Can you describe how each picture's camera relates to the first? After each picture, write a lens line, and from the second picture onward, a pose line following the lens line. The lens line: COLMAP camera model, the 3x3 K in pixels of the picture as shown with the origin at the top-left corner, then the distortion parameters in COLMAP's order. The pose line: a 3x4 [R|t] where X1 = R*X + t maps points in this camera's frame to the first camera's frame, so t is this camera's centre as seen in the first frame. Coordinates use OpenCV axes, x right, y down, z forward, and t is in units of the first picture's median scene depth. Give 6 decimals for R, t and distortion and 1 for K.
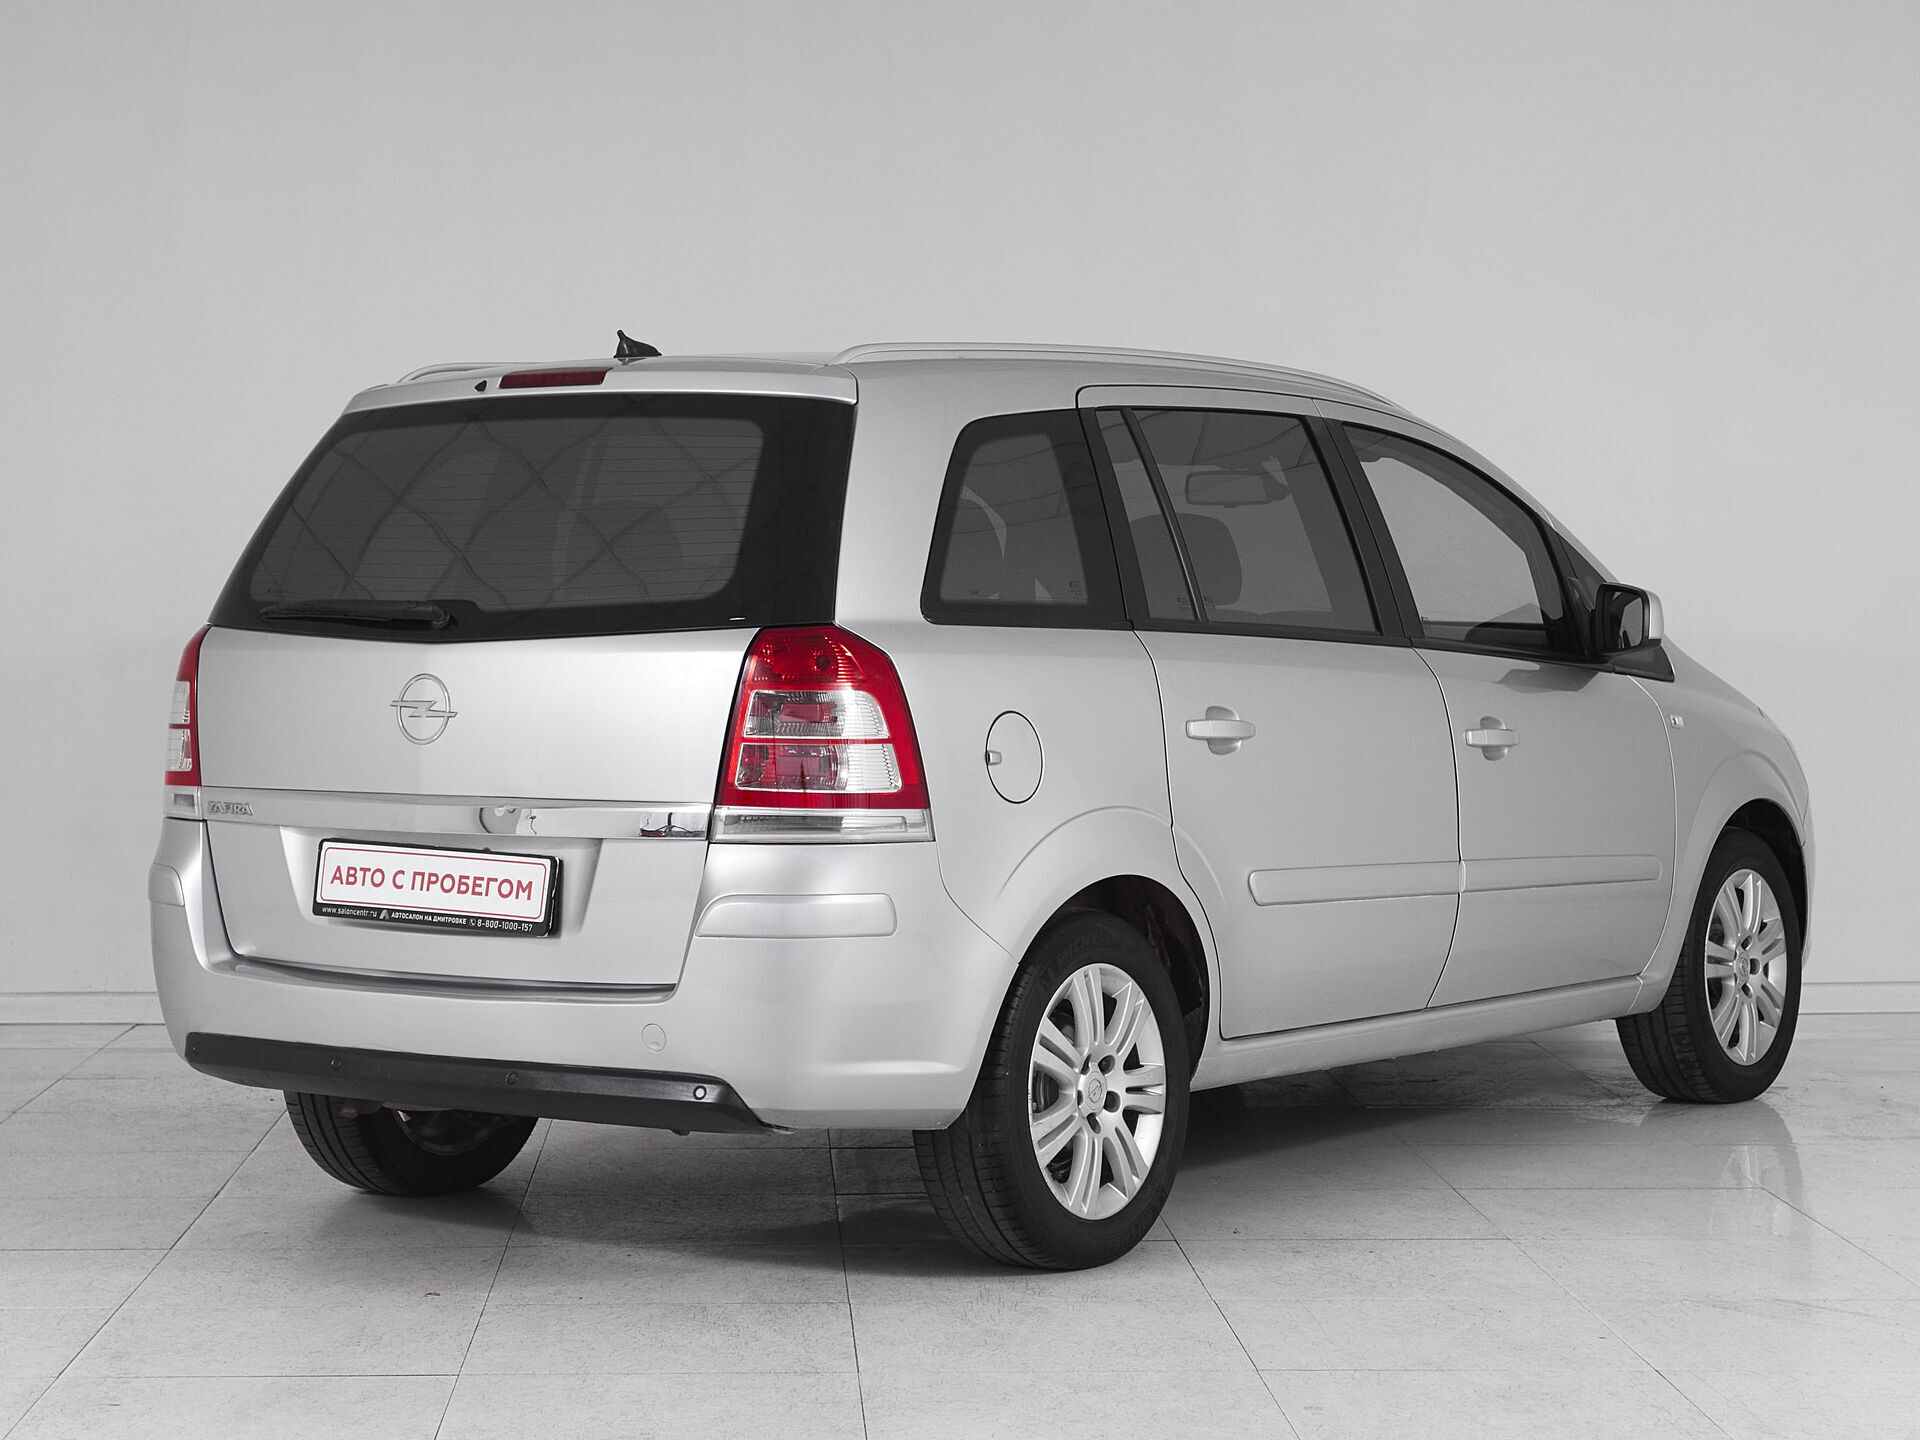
lens RADIAL K [[3665.2, 0, 960.0], [0, 3665.2, 720.0], [0, 0, 1]] dist [0.067082, -0.014831]
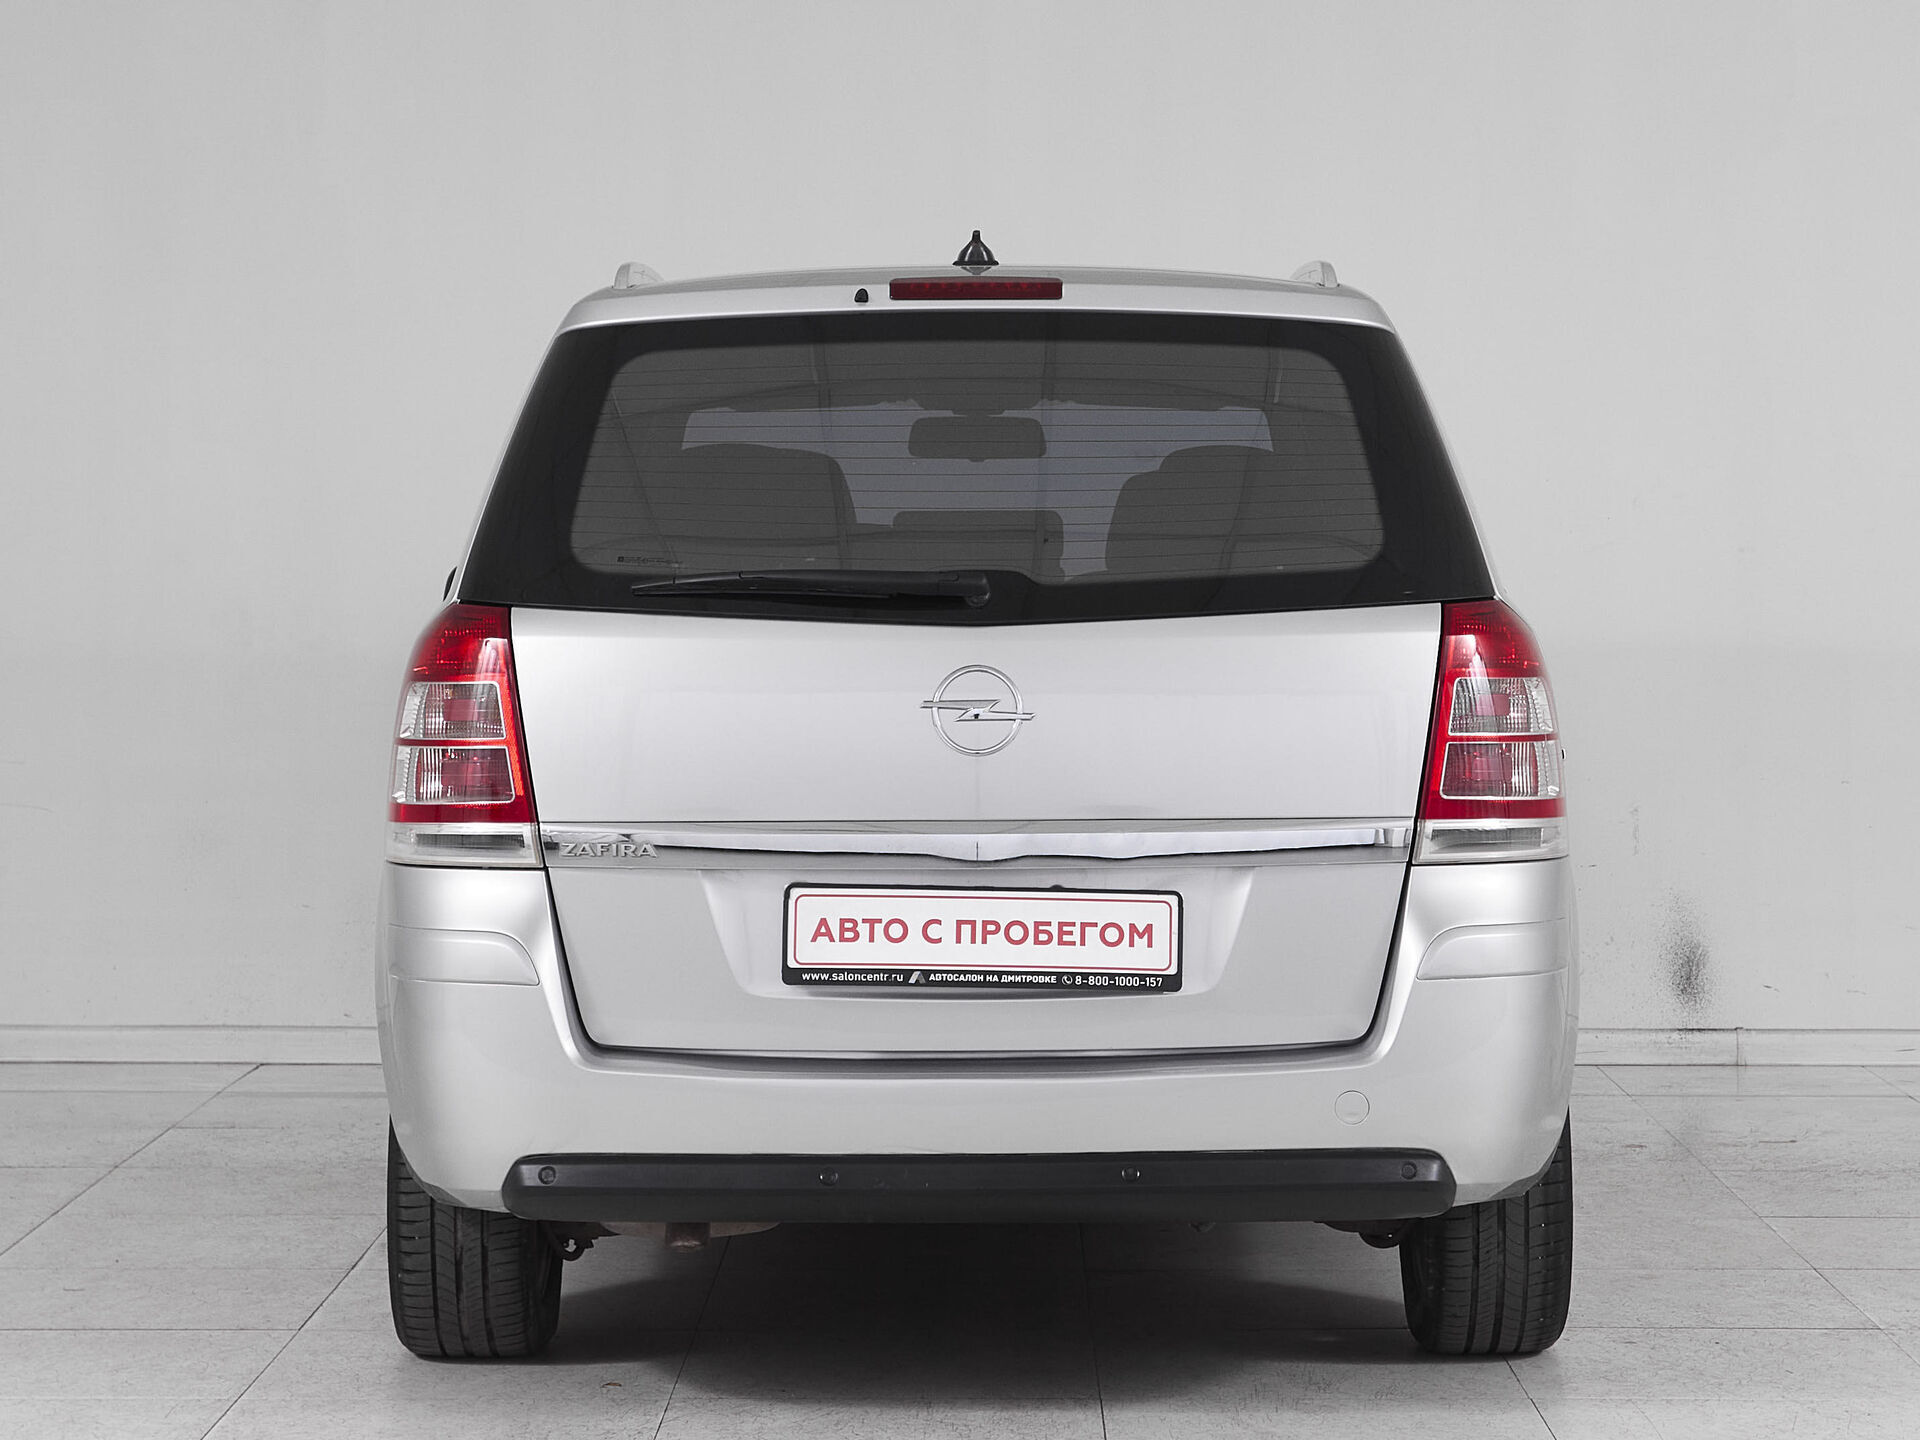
lens RADIAL K [[3665.2, 0, 960.0], [0, 3665.2, 720.0], [0, 0, 1]] dist [0.067082, -0.014831]
pose [[0.820309, -0.024941, 0.571377, -0.590704], [0.018835, 0.999685, 0.016596, -0.013826], [-0.571611, -0.002852, 0.820520, 0.364396]]
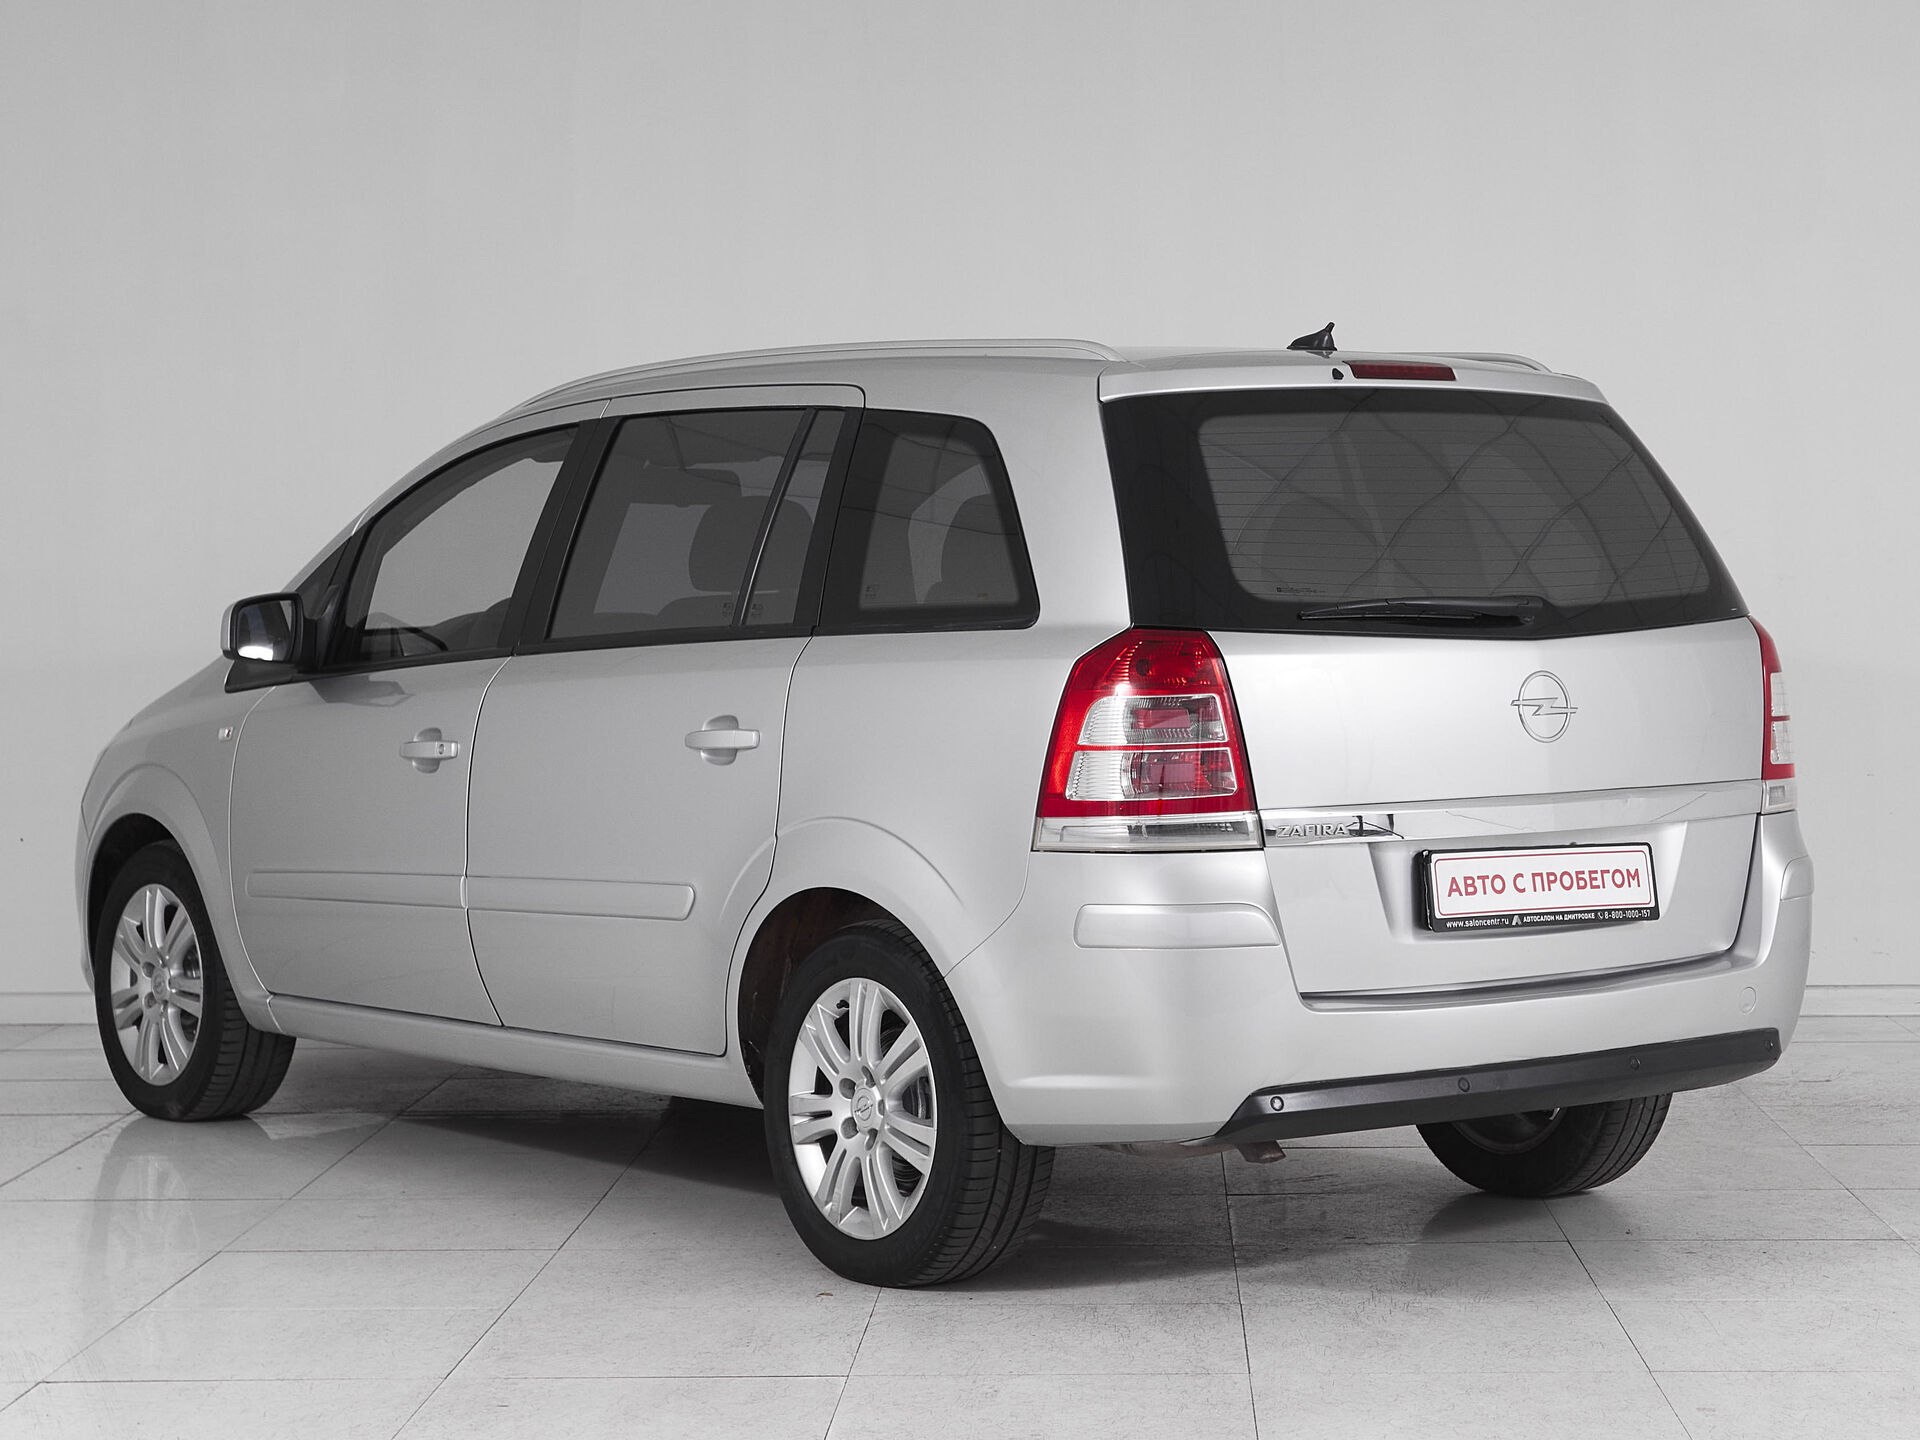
lens RADIAL K [[3665.2, 0, 960.0], [0, 3665.2, 720.0], [0, 0, 1]] dist [0.067082, -0.014831]
pose [[0.335754, -0.033284, 0.941361, -1.120454], [0.043154, 0.998870, 0.019926, -0.025536], [-0.940960, 0.033933, 0.336811, 0.813659]]
